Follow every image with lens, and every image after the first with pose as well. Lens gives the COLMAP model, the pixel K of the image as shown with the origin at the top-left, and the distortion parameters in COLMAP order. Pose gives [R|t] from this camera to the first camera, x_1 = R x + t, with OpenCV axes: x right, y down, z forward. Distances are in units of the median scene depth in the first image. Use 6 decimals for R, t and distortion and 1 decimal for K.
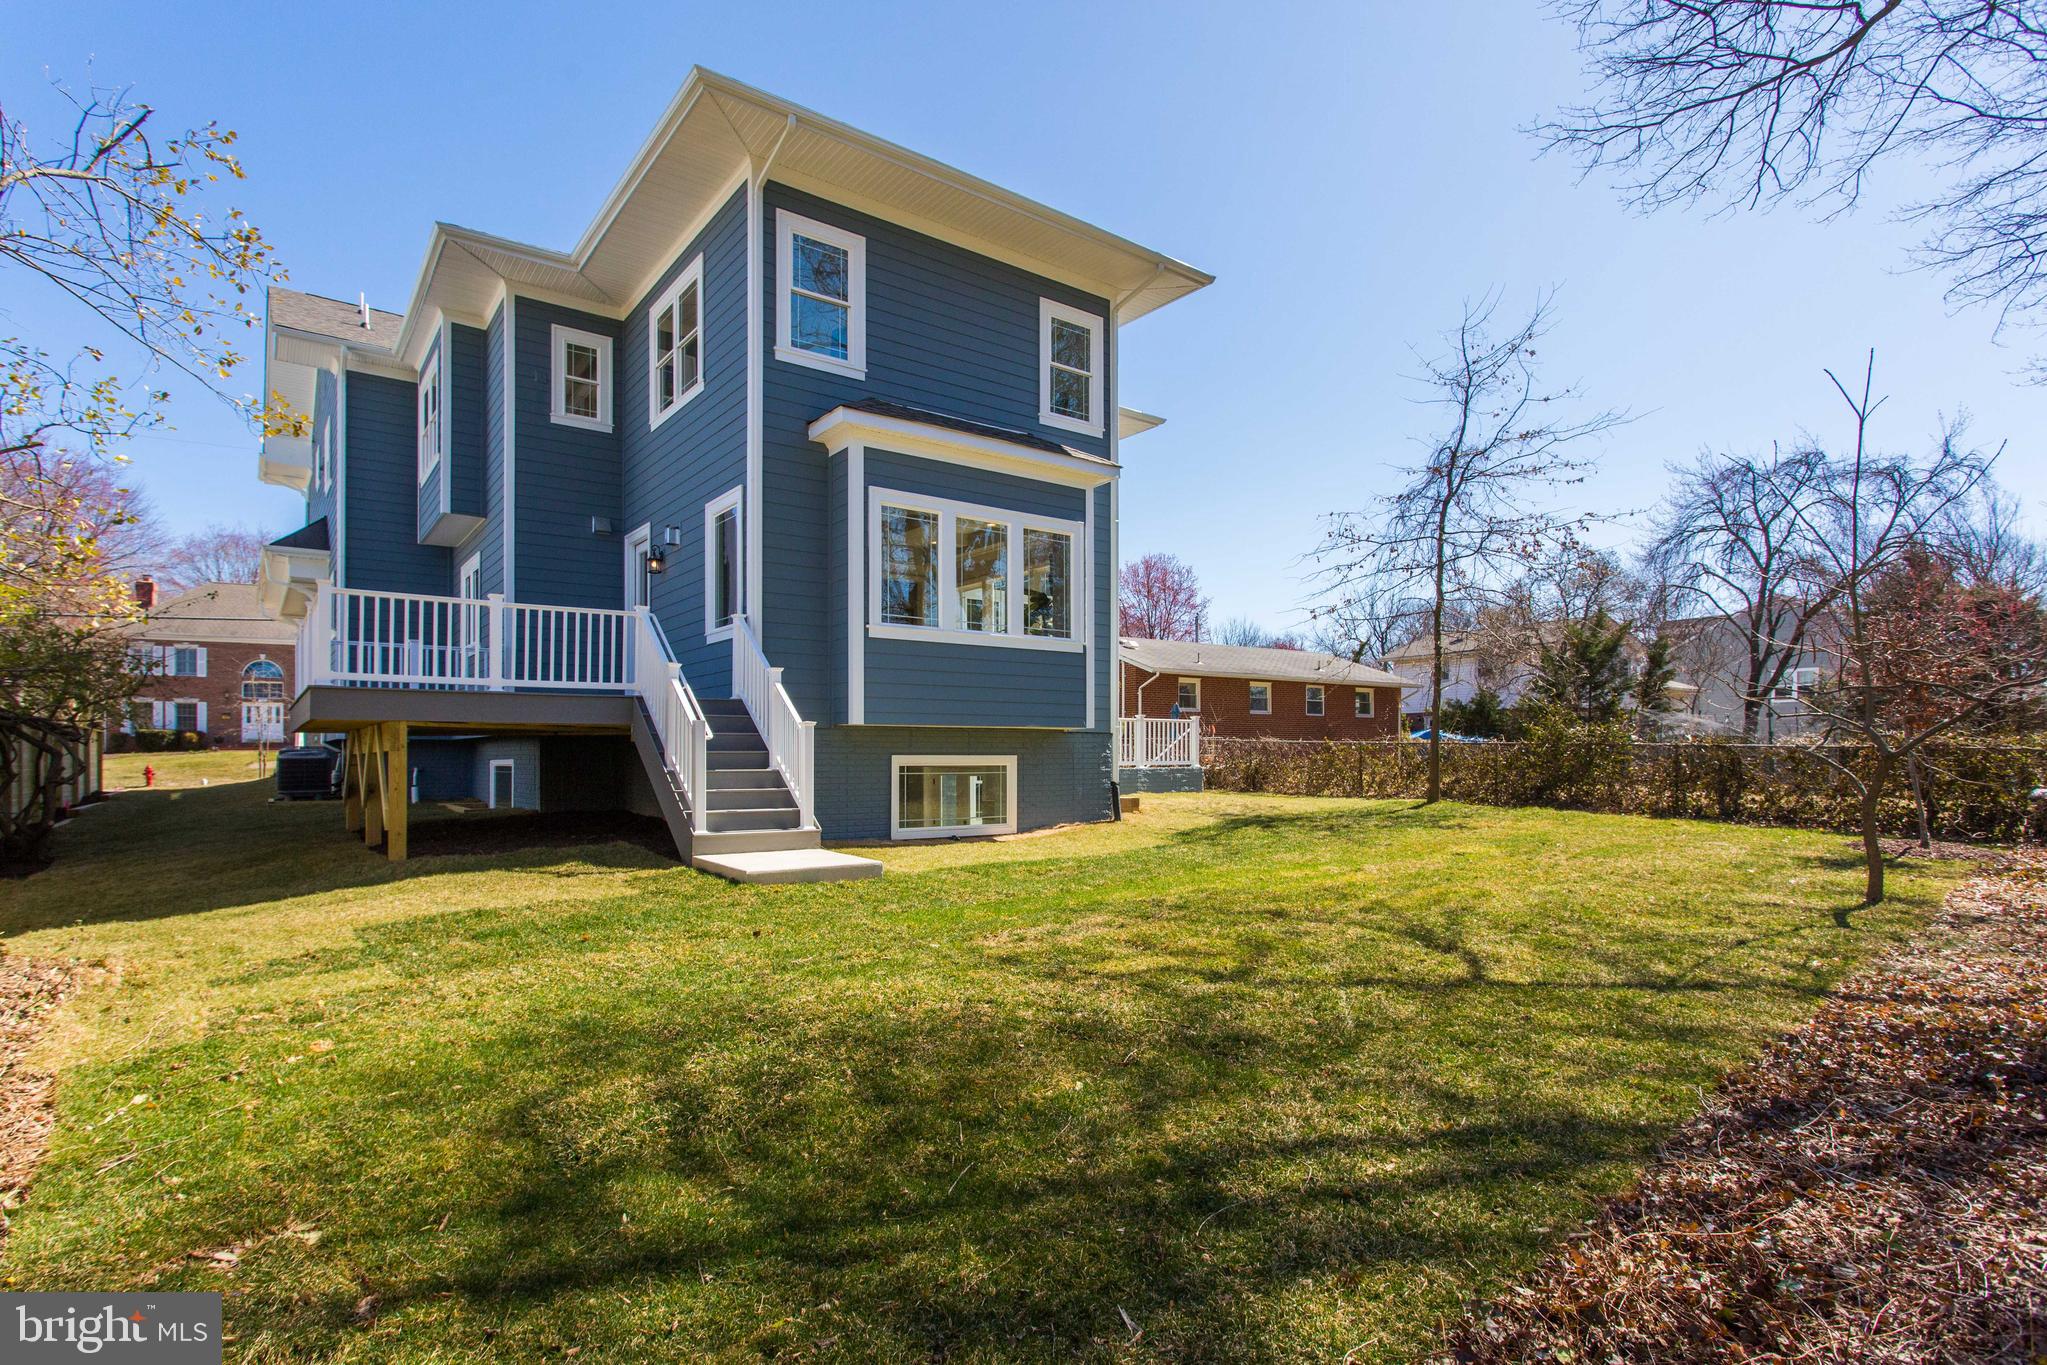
lens RADIAL K [[1011.4, 0, 1012.6], [0, 1011.4, 737.1], [0, 0, 1]] dist [0.007144, 0.000343]
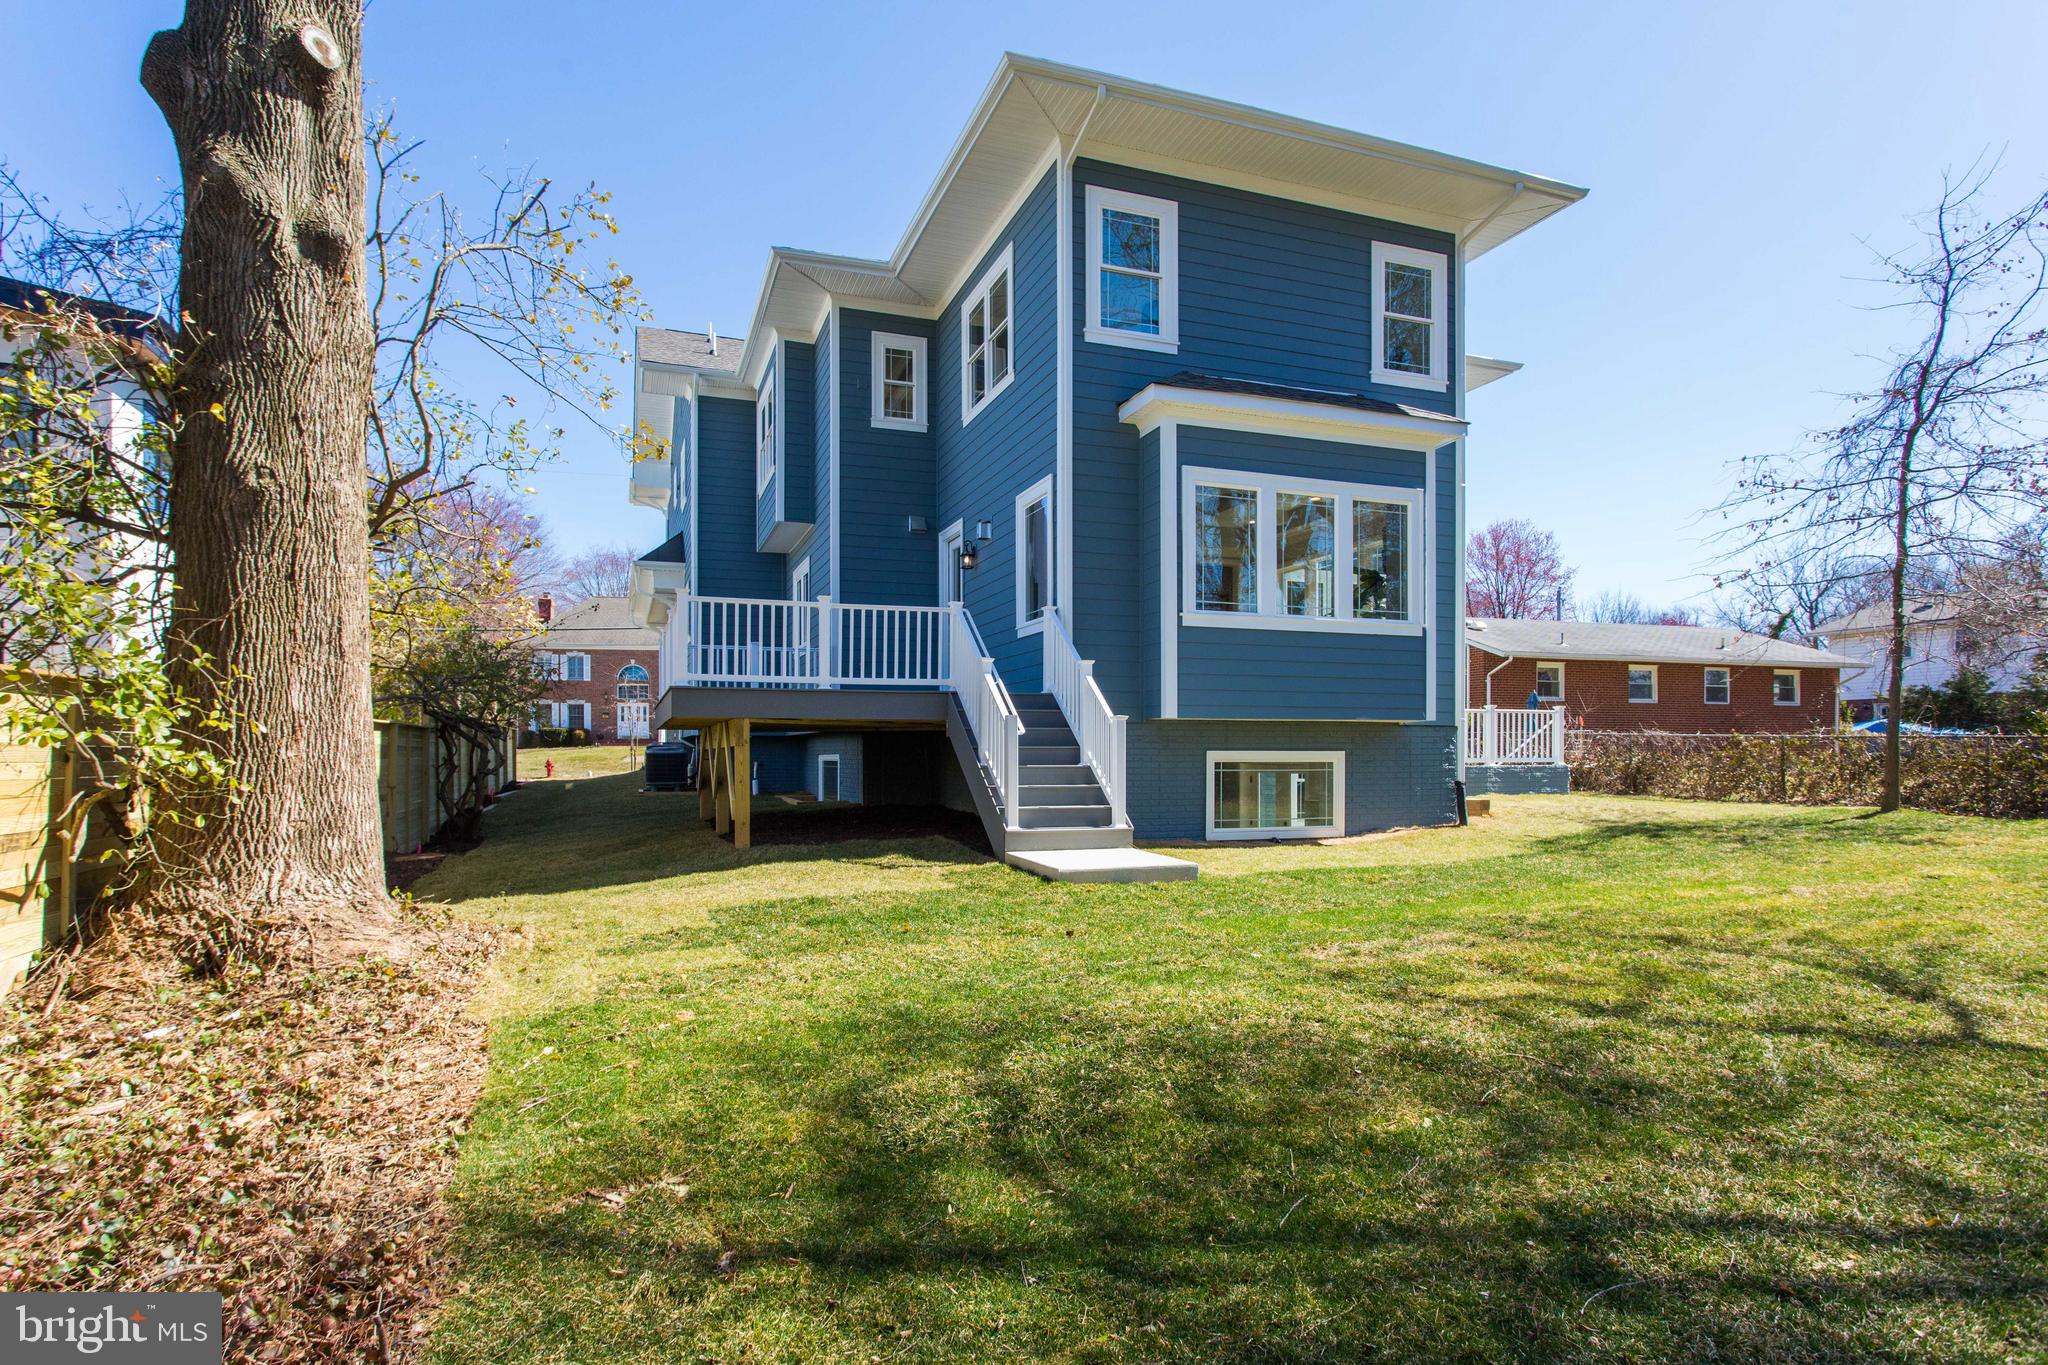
lens RADIAL K [[1063.6, 0, 1024.8], [0, 1063.6, 743.5], [0, 0, 1]] dist [-0.002656, 0.009474]
pose [[0.960124, -0.000495, -0.279574, -0.005476], [0.003530, 0.999940, 0.010355, 0.000392], [0.279552, -0.010929, 0.960068, 0.003940]]
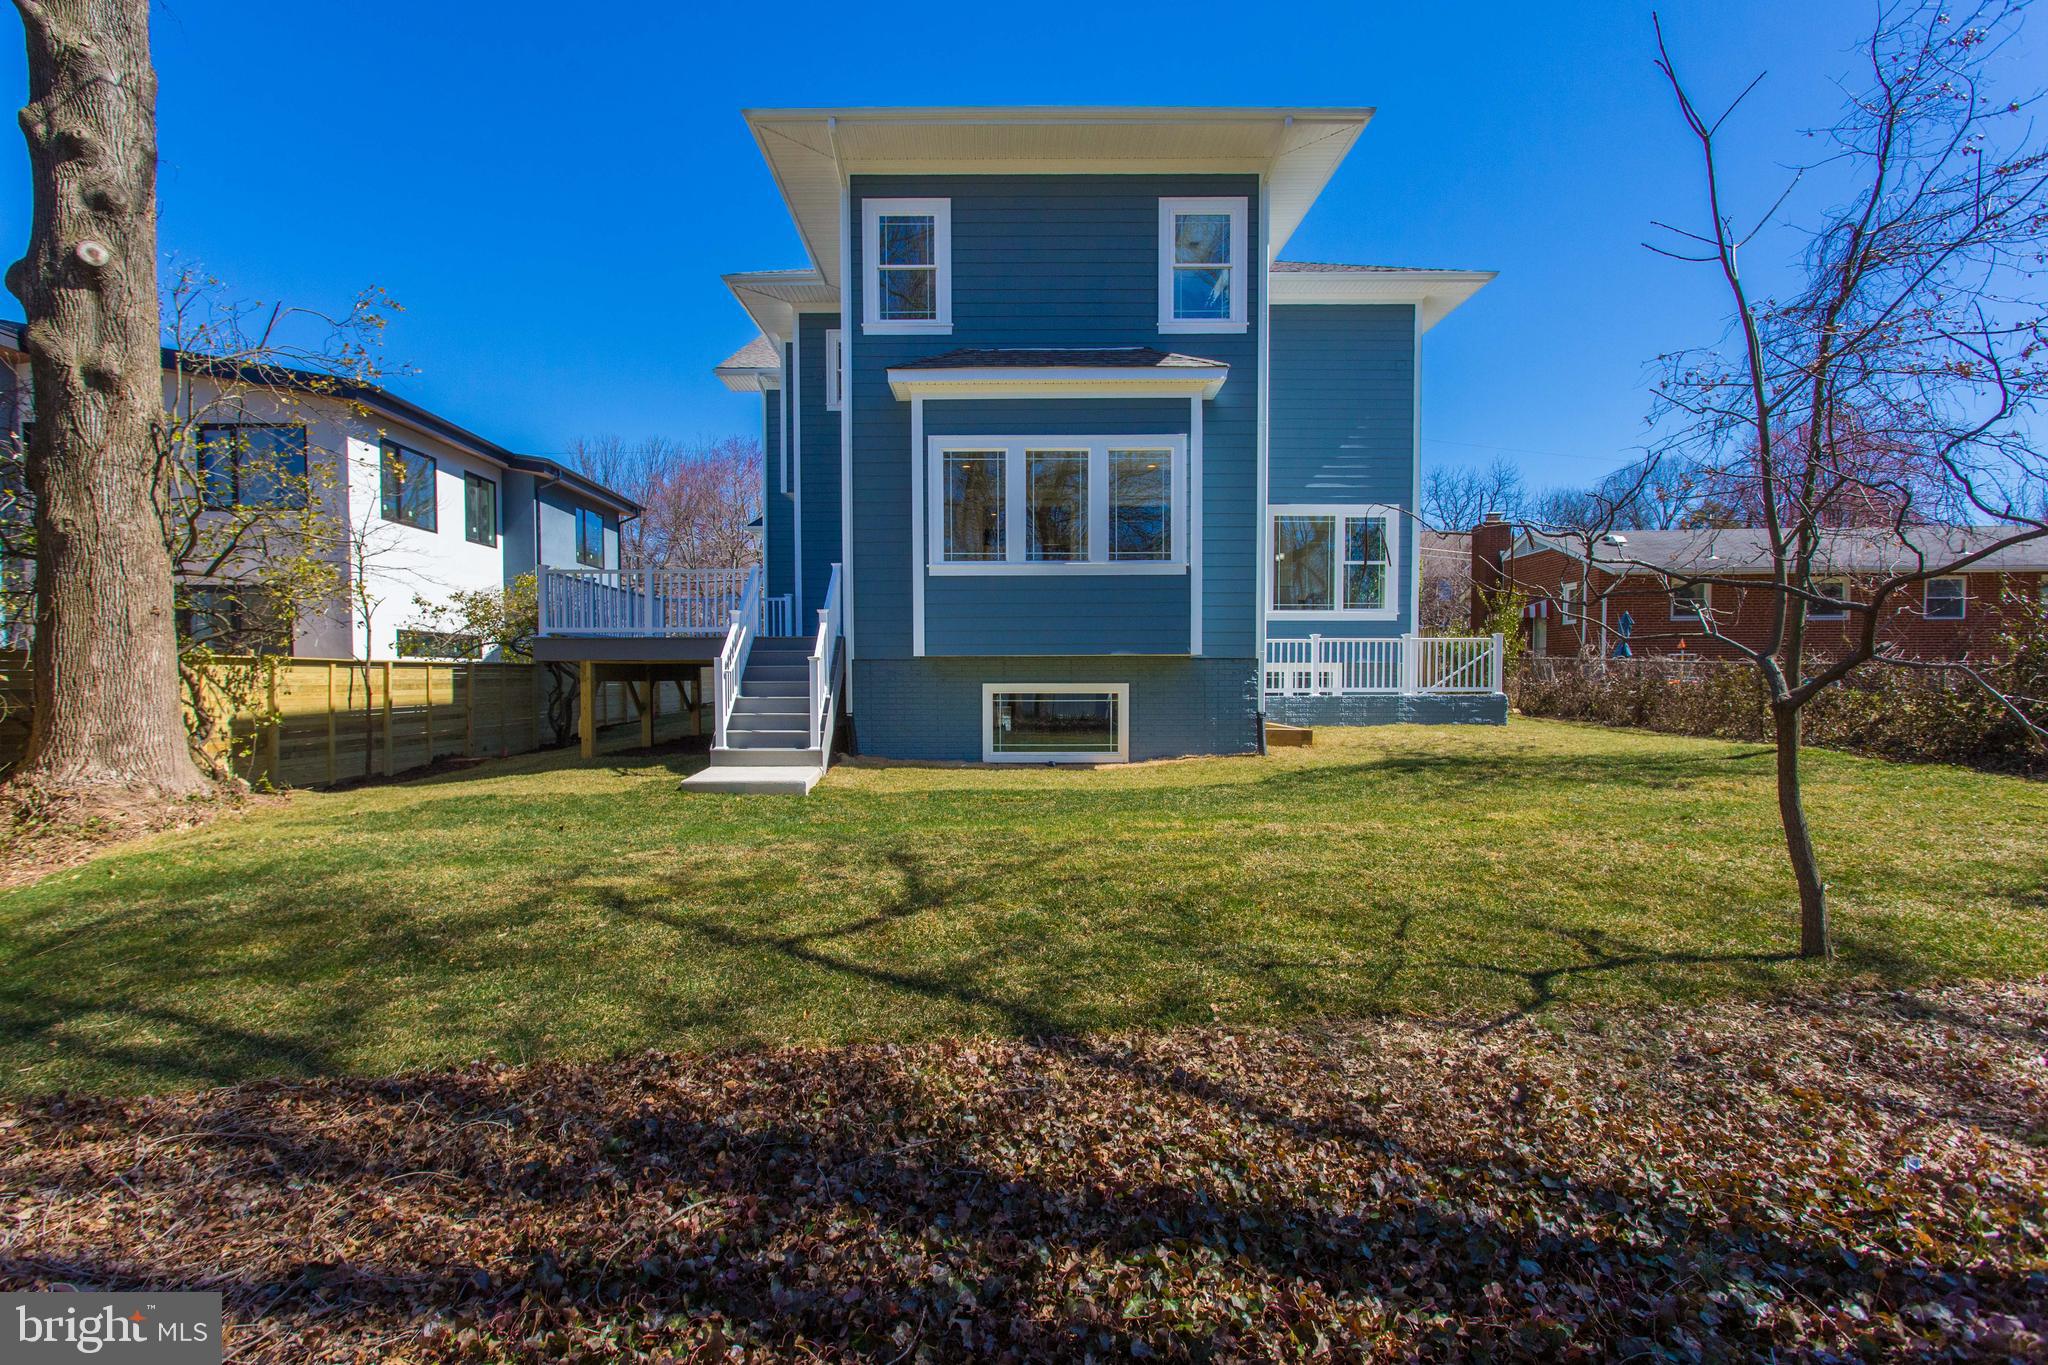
lens RADIAL K [[989.8, 0, 1012.5], [0, 989.8, 696.8], [0, 0, 1]] dist [0.002842, 0.009248]
pose [[0.808707, 0.013787, -0.588050, 0.568788], [0.012846, 0.999073, 0.041089, -0.011521], [0.588072, -0.040783, 0.807780, 0.188198]]
